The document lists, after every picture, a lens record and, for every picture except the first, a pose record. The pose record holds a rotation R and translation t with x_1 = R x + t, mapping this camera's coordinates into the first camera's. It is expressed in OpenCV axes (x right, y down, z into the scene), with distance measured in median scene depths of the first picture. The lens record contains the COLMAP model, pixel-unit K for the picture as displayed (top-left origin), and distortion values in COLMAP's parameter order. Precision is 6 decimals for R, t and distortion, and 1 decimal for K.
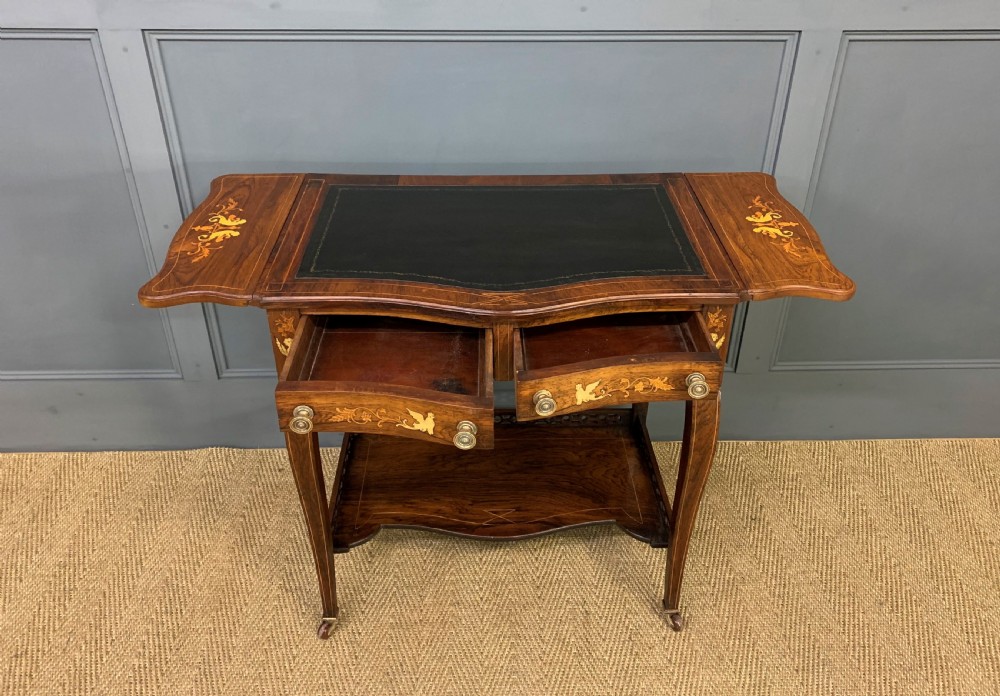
lens RADIAL K [[809.7, 0, 508.8], [0, 809.7, 307.1], [0, 0, 1]] dist [0.014278, 0.001823]
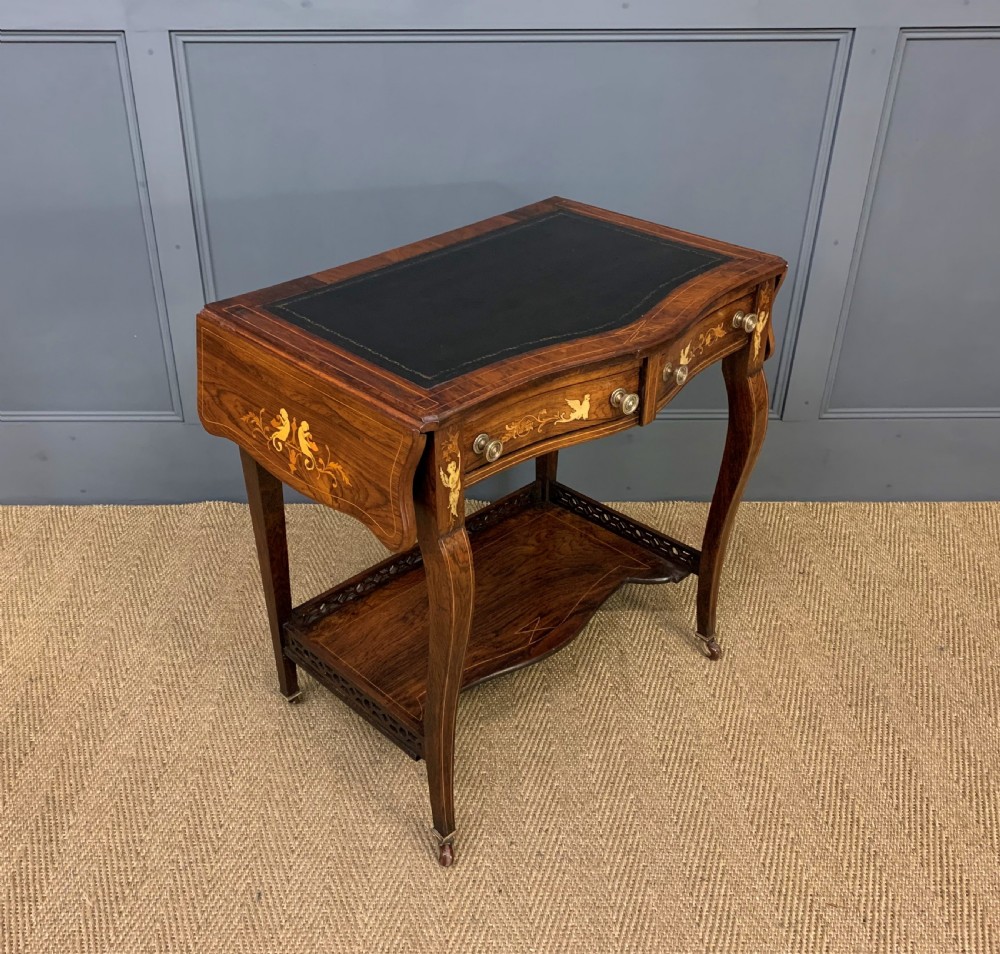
lens RADIAL K [[1011.8, 0, 452.8], [0, 1011.8, 450.3], [0, 0, 1]] dist [0.060817, -0.094857]
pose [[0.999570, 0.005566, -0.028778, -0.069361], [-0.006014, 0.999861, -0.015522, 0.165390], [0.028688, 0.015688, 0.999465, -0.188463]]
